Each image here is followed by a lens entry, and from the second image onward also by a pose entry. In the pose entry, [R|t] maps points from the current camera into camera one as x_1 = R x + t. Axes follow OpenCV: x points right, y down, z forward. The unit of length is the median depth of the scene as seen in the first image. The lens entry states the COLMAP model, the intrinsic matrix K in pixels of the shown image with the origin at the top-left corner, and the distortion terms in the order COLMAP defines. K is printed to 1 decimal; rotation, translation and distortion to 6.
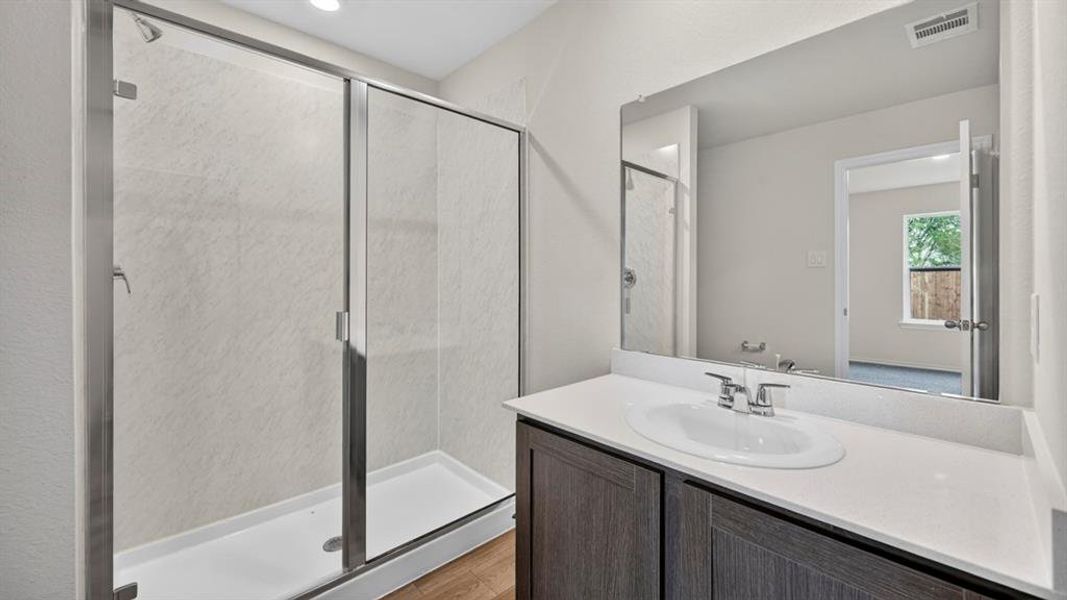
lens RADIAL K [[424.2, 0, 544.5], [0, 424.2, 286.0], [0, 0, 1]] dist [0.001042, 0.000065]
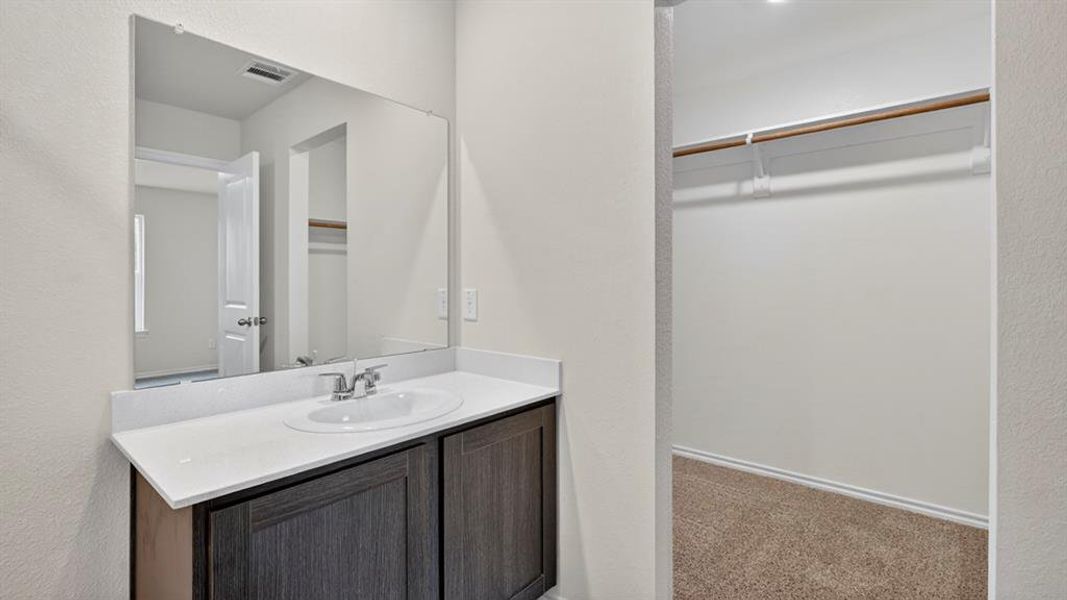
lens RADIAL K [[470.1, 0, 544.4], [0, 470.1, 284.7], [0, 0, 1]] dist [0.015266, -0.000080]
pose [[-0.132645, -0.001871, 0.991162, -0.871322], [0.006997, 0.999972, 0.002824, -0.009812], [-0.991139, 0.007309, -0.132629, 0.664816]]
